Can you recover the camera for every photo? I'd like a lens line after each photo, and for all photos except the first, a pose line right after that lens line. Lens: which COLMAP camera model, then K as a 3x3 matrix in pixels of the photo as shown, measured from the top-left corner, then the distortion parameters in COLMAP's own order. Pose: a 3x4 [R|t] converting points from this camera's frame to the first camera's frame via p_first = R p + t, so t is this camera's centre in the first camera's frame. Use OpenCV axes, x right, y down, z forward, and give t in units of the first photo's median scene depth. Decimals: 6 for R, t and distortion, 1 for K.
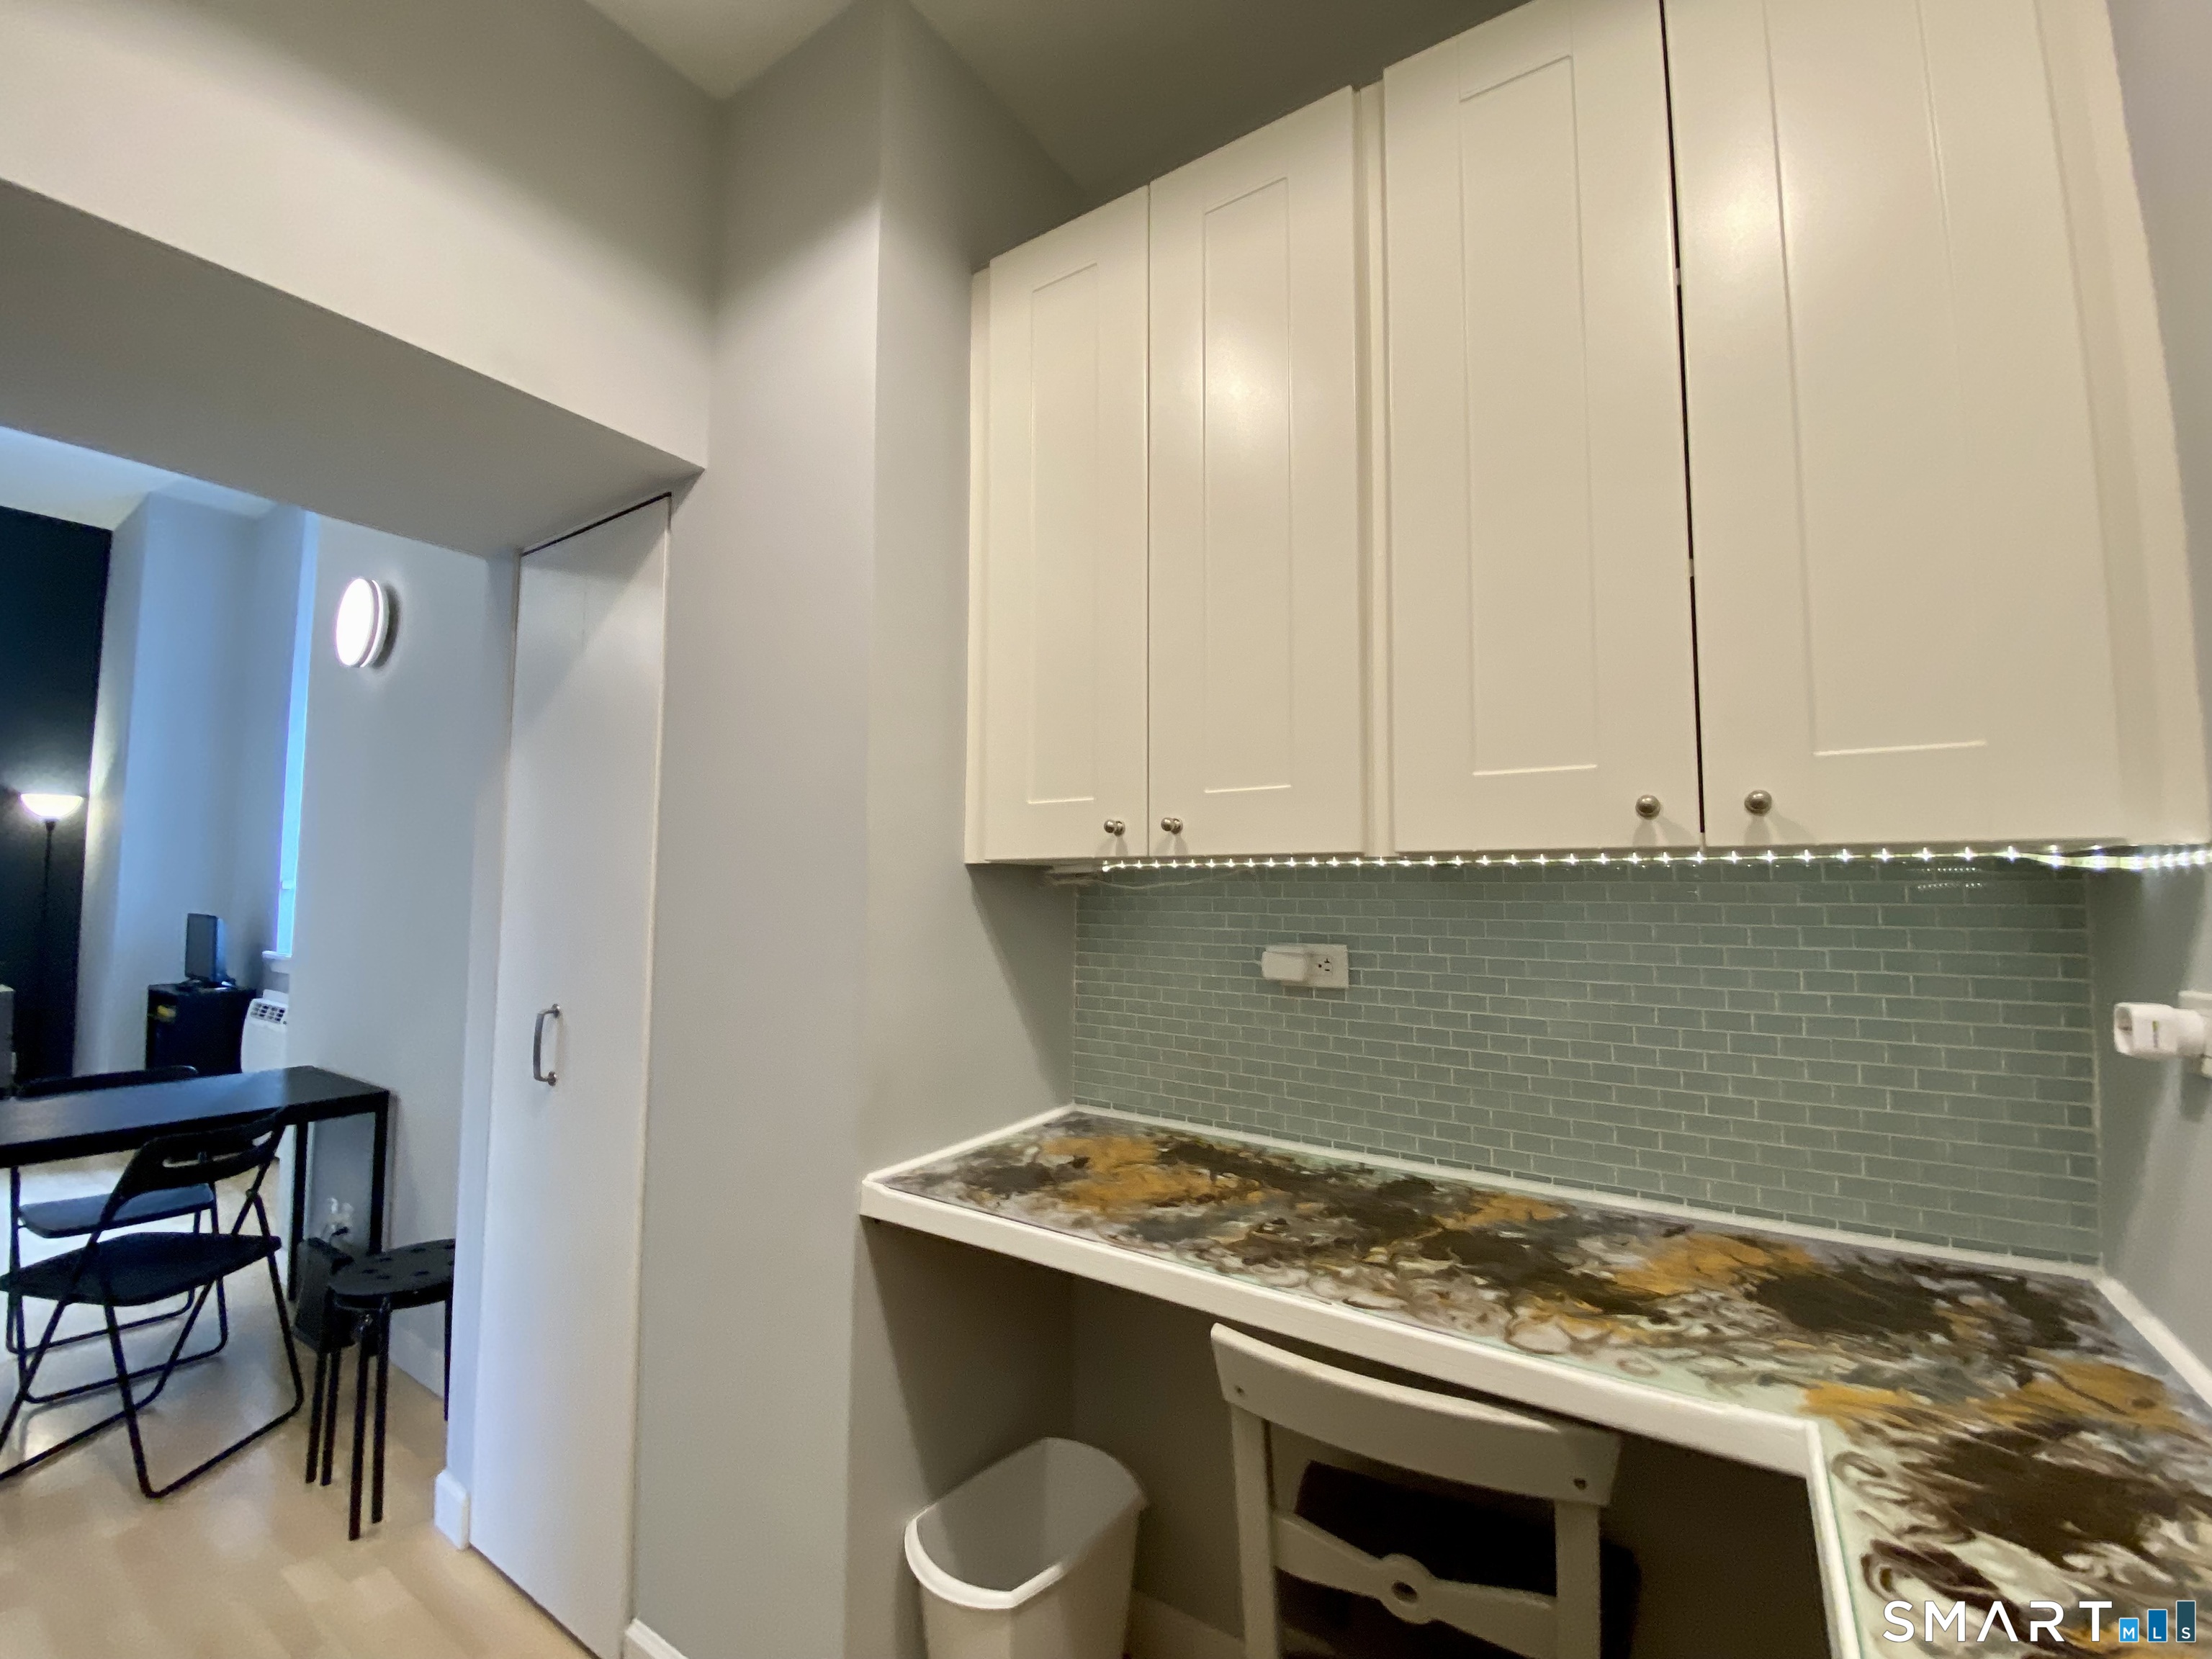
lens RADIAL K [[915.0, 0, 1106.0], [0, 915.0, 829.5], [0, 0, 1]] dist [0.000826, -0.014437]
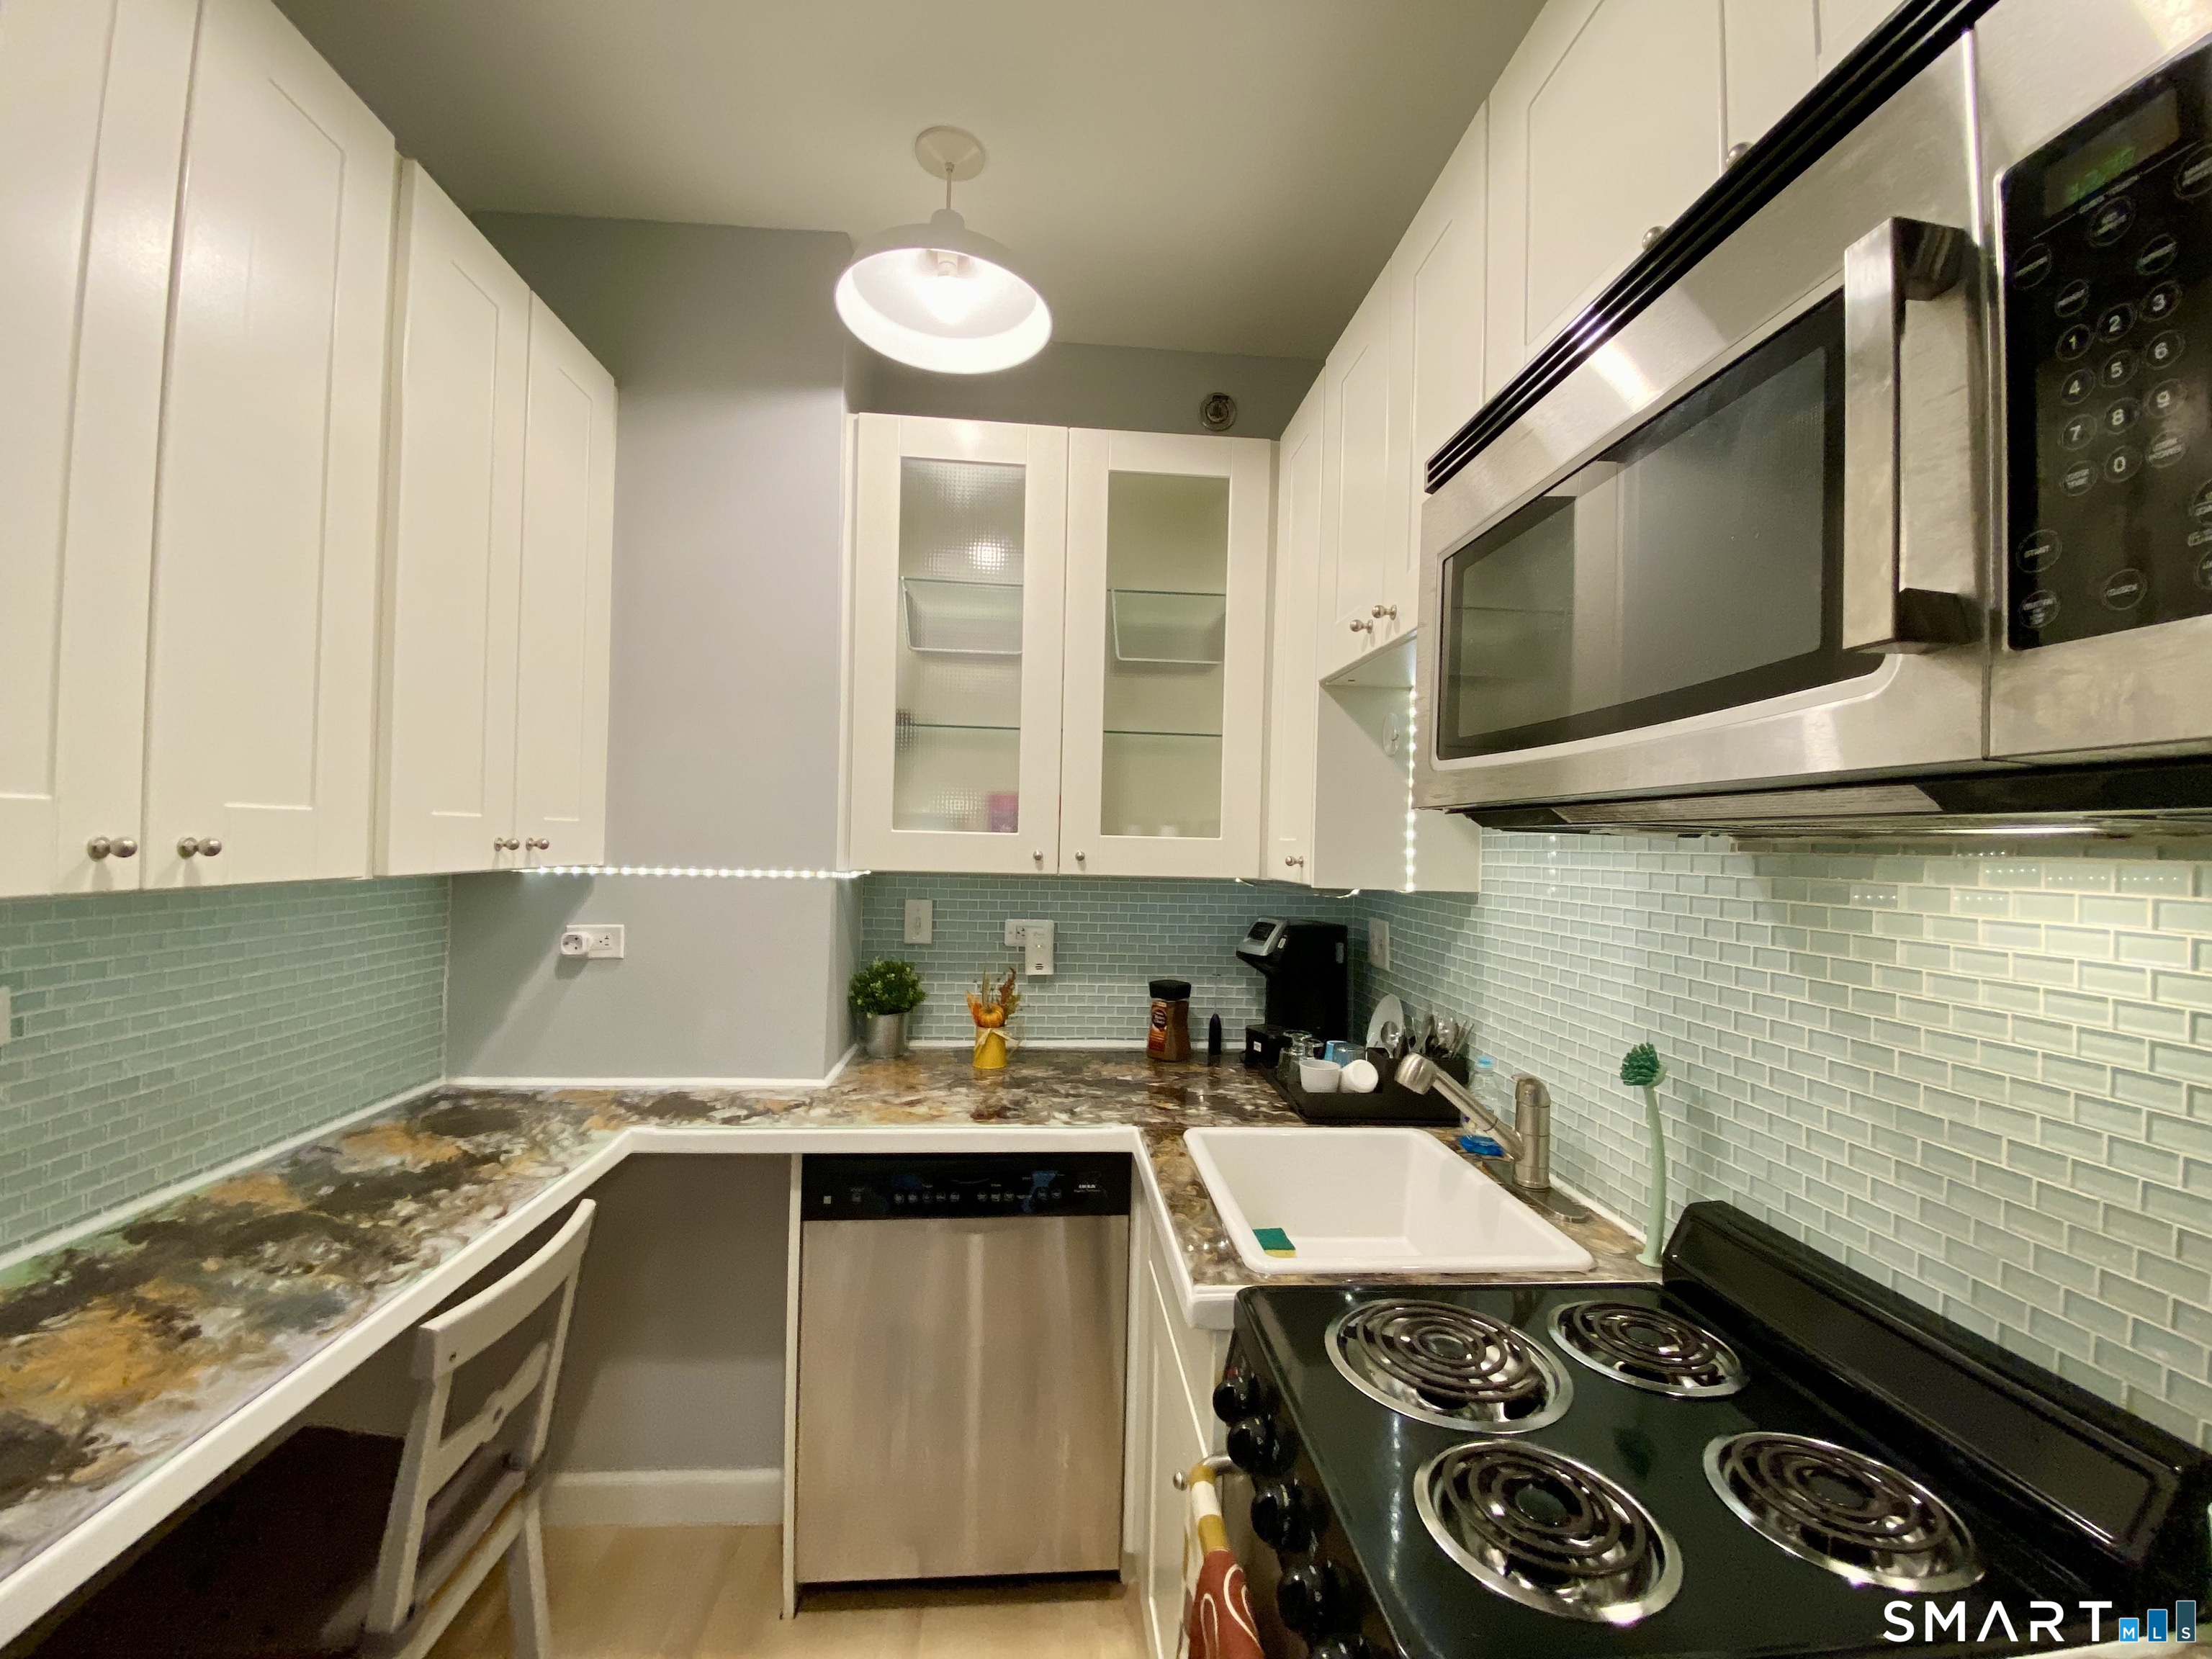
lens RADIAL K [[890.9, 0, 1099.4], [0, 890.9, 827.0], [0, 0, 1]] dist [0.038504, -0.029553]
pose [[-0.612364, -0.009033, 0.790524, -1.118369], [-0.079905, 0.995521, -0.050521, -0.049573], [-0.786527, -0.094104, -0.610343, 0.989132]]
